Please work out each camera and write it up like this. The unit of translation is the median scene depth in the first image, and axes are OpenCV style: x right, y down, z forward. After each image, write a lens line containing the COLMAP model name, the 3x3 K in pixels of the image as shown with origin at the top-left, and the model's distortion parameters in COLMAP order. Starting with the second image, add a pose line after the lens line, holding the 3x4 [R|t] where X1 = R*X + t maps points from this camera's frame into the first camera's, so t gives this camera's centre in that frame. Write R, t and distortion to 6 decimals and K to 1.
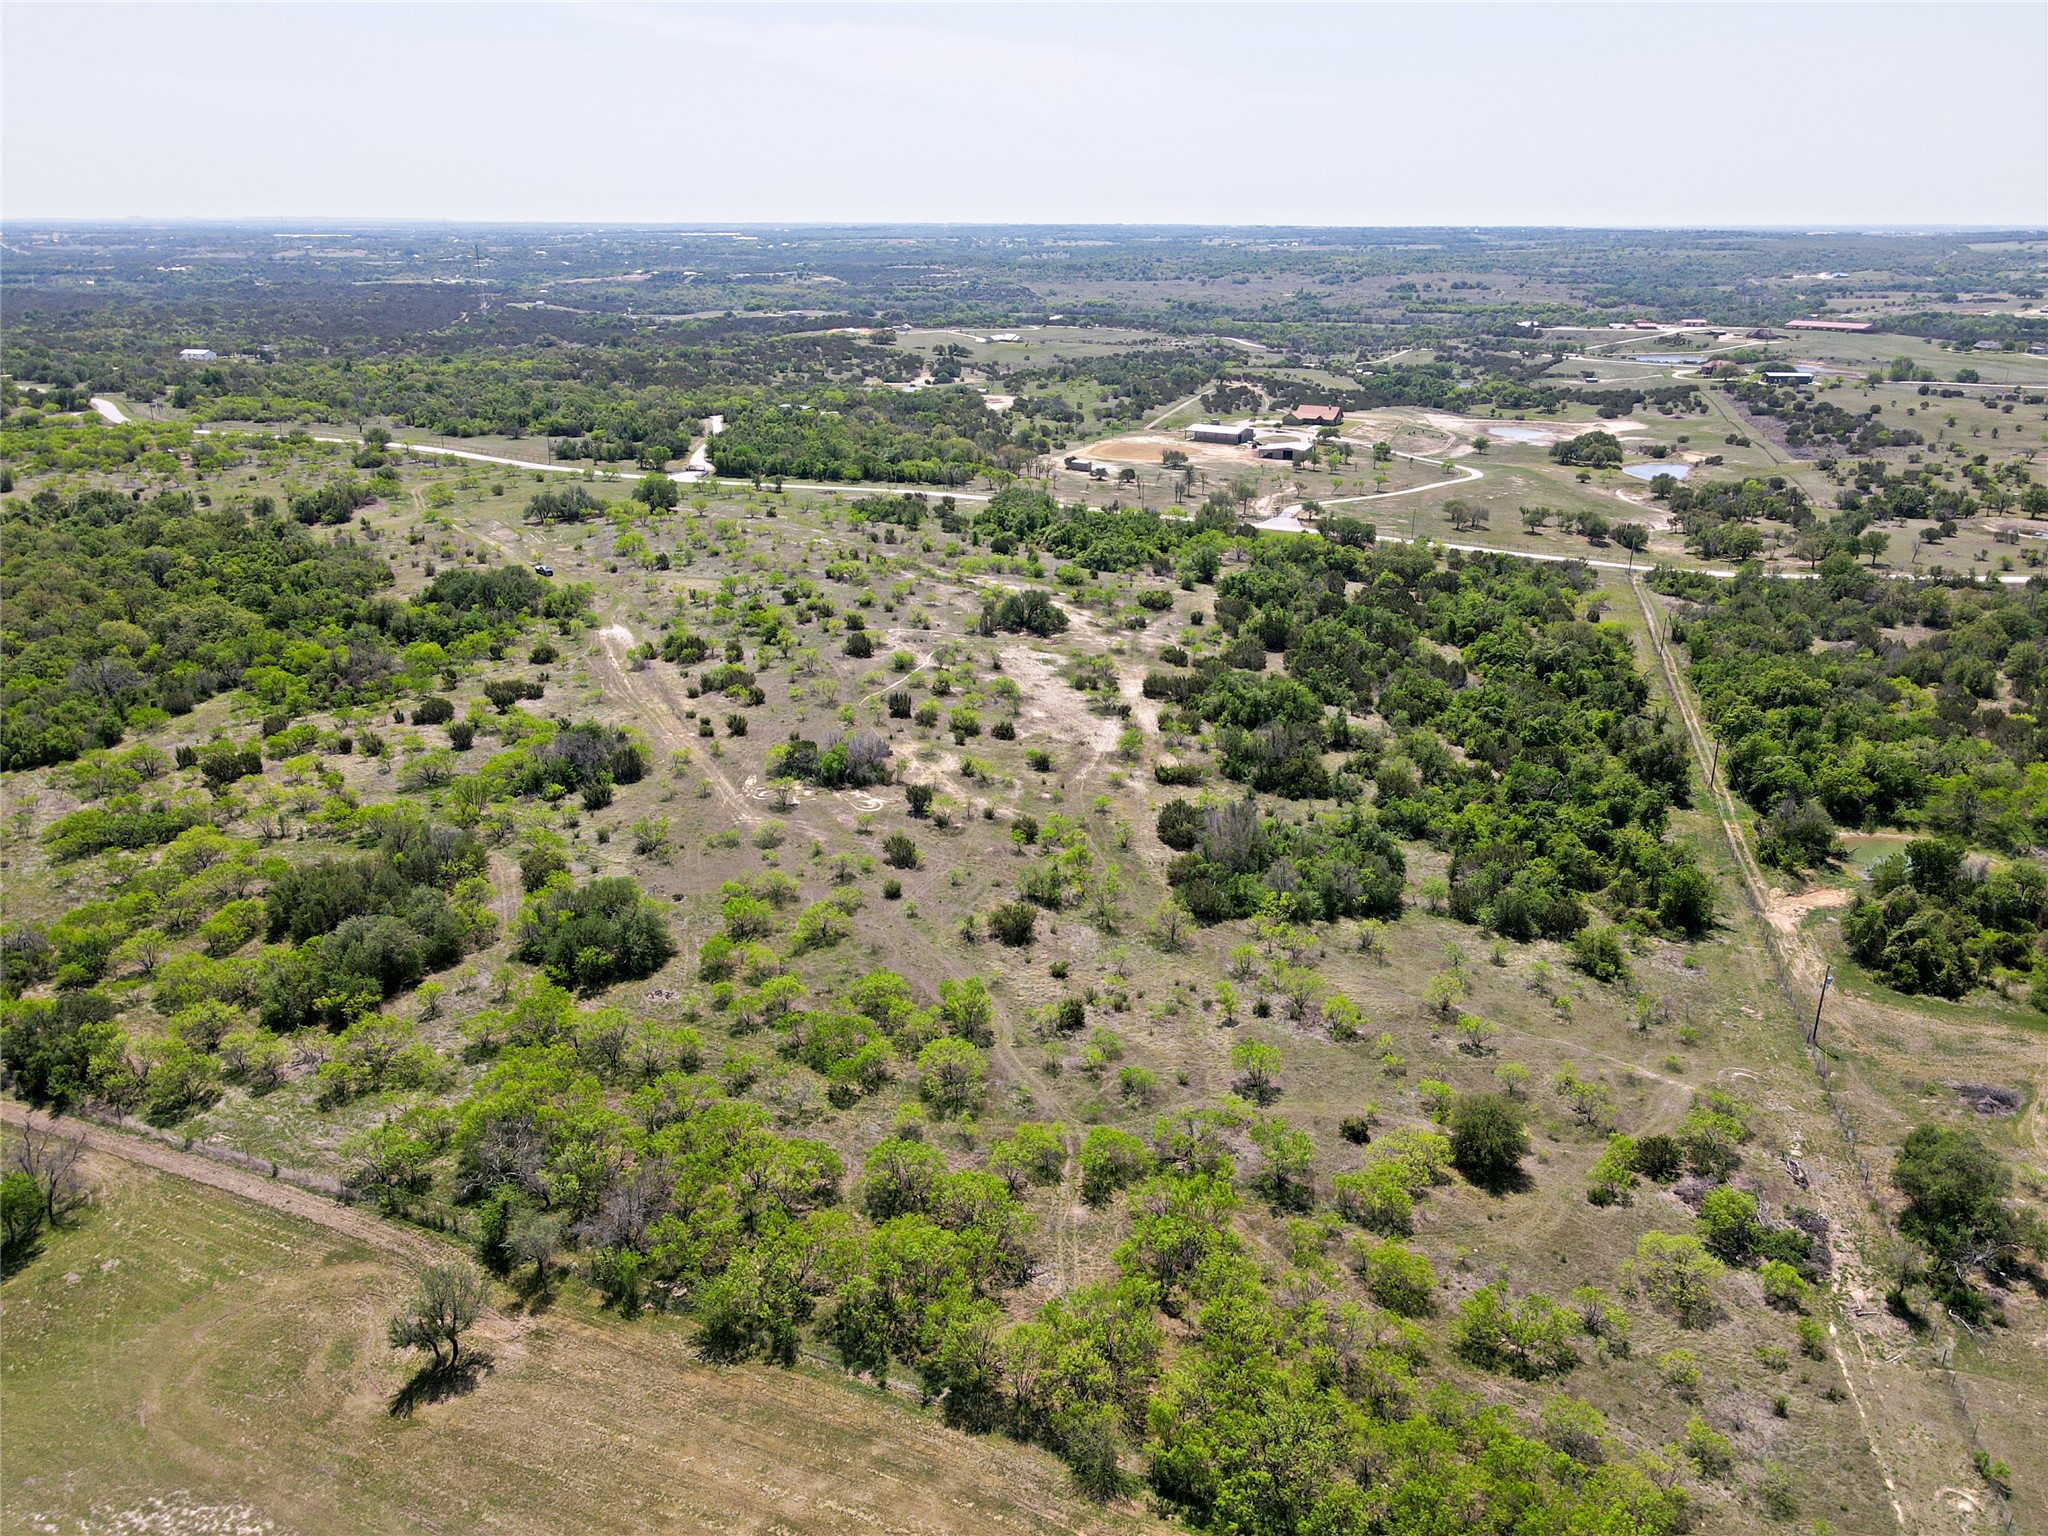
lens RADIAL K [[1496.7, 0, 1042.3], [0, 1496.7, 766.1], [0, 0, 1]] dist [0.007929, 0.007803]
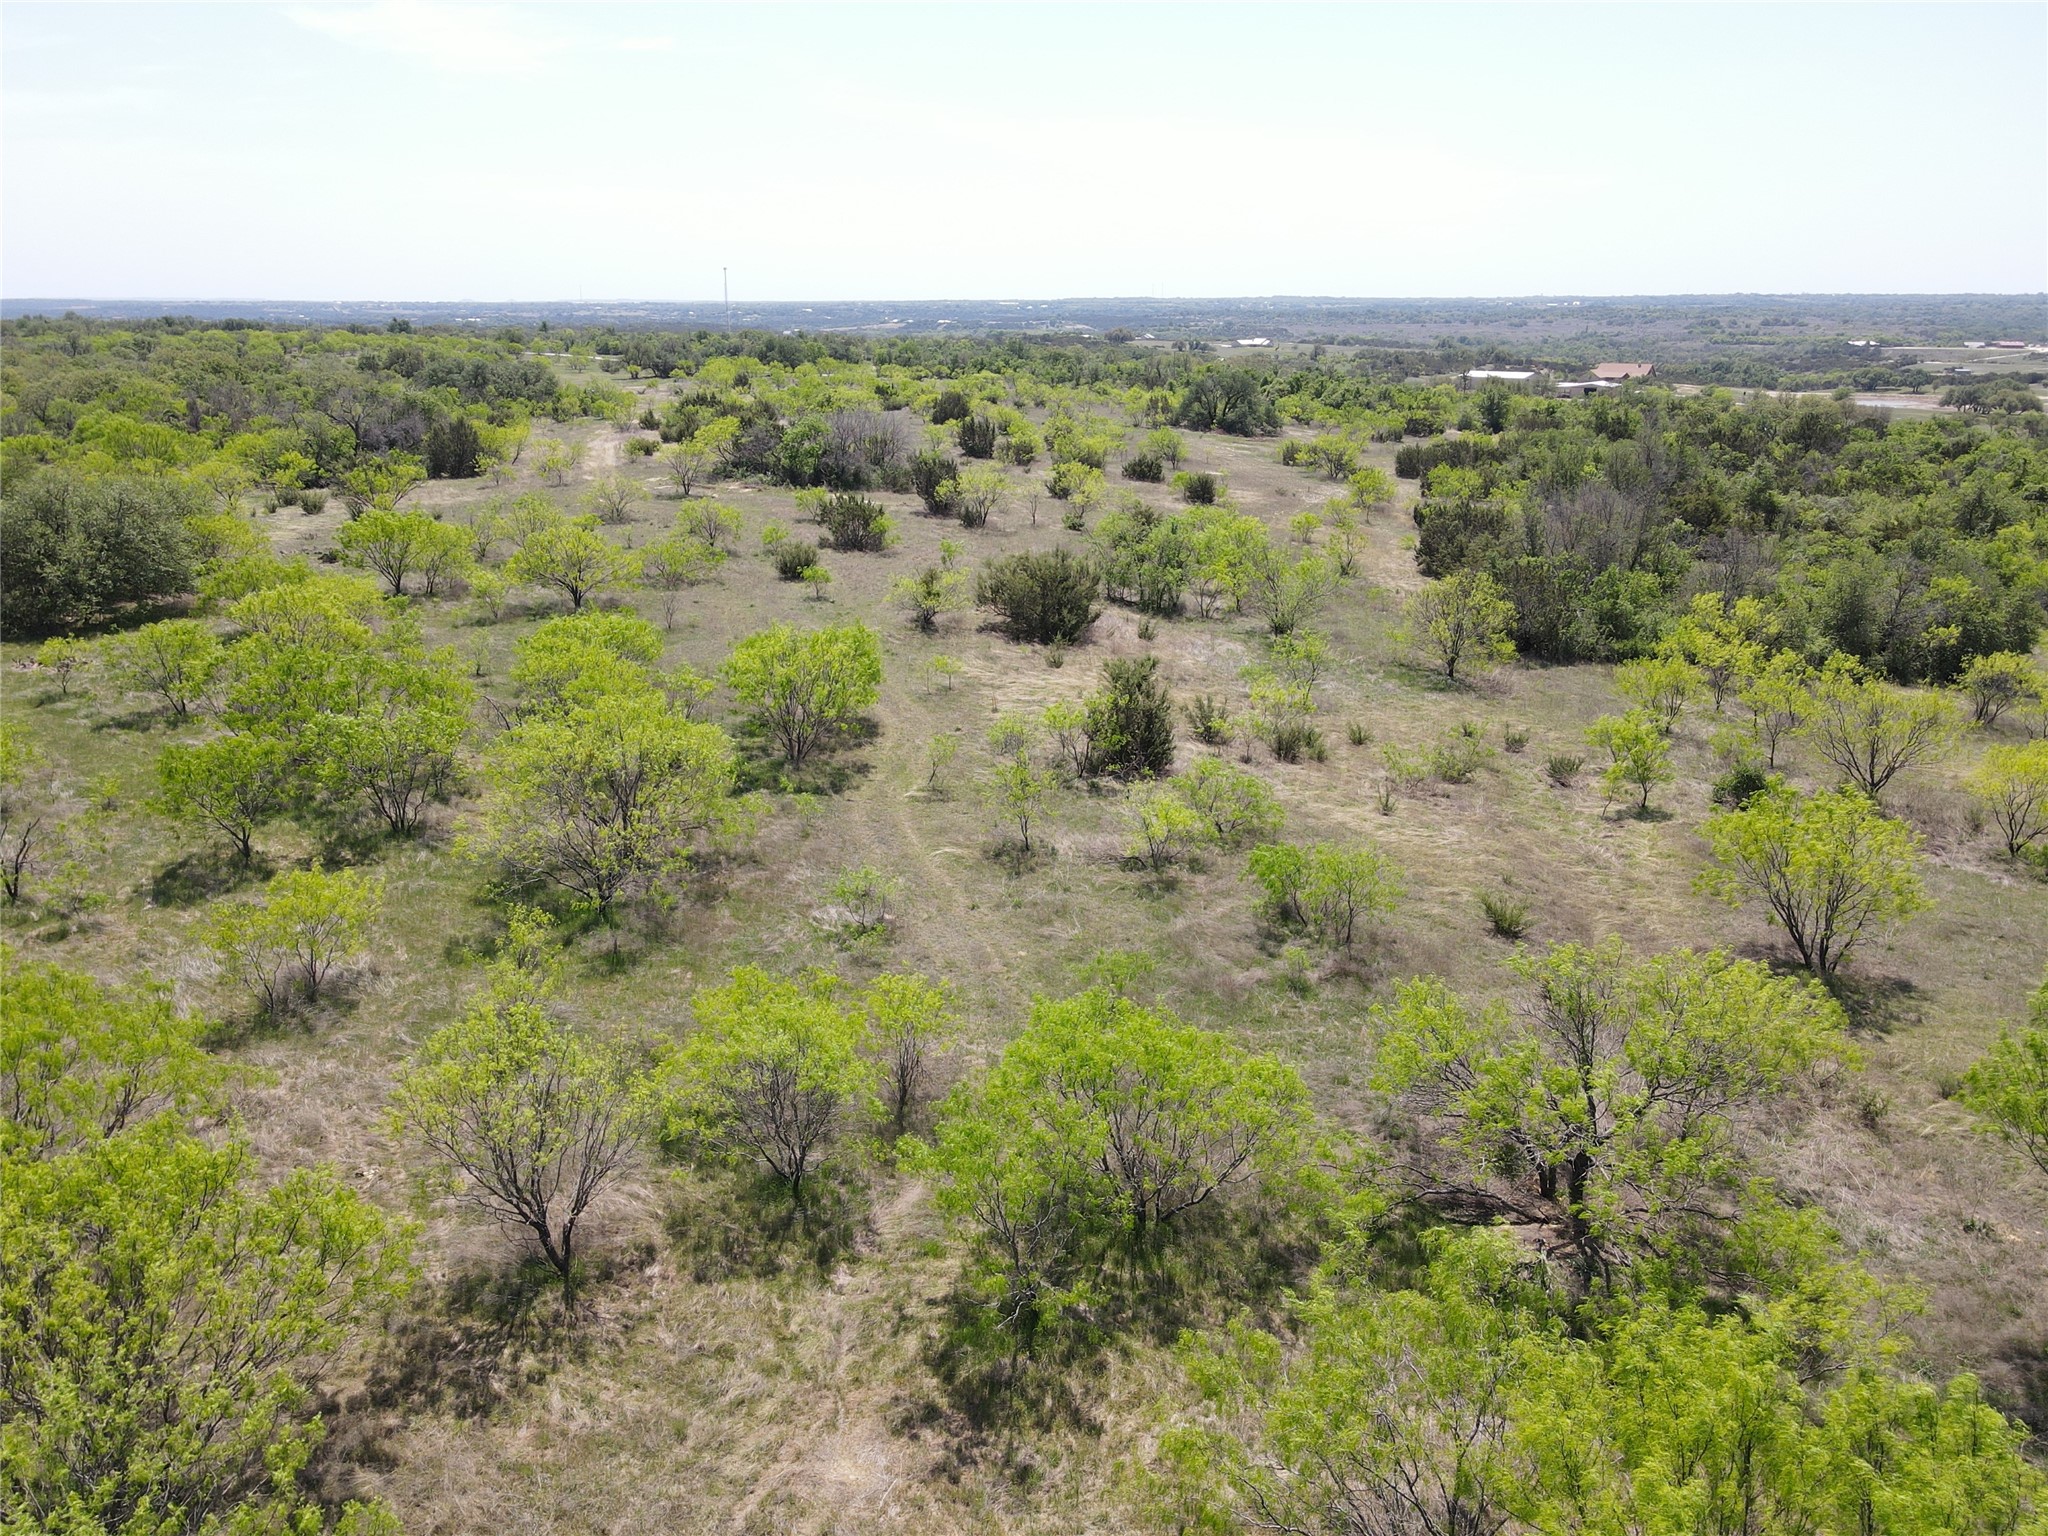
lens RADIAL K [[1496.7, 0, 1033.6], [0, 1496.7, 774.7], [0, 0, 1]] dist [0.007929, 0.007803]
pose [[0.985023, 0.050957, -0.164719, 0.055205], [-0.058139, 0.997544, -0.039072, 0.198970], [0.162324, 0.048064, 0.985566, 0.728764]]
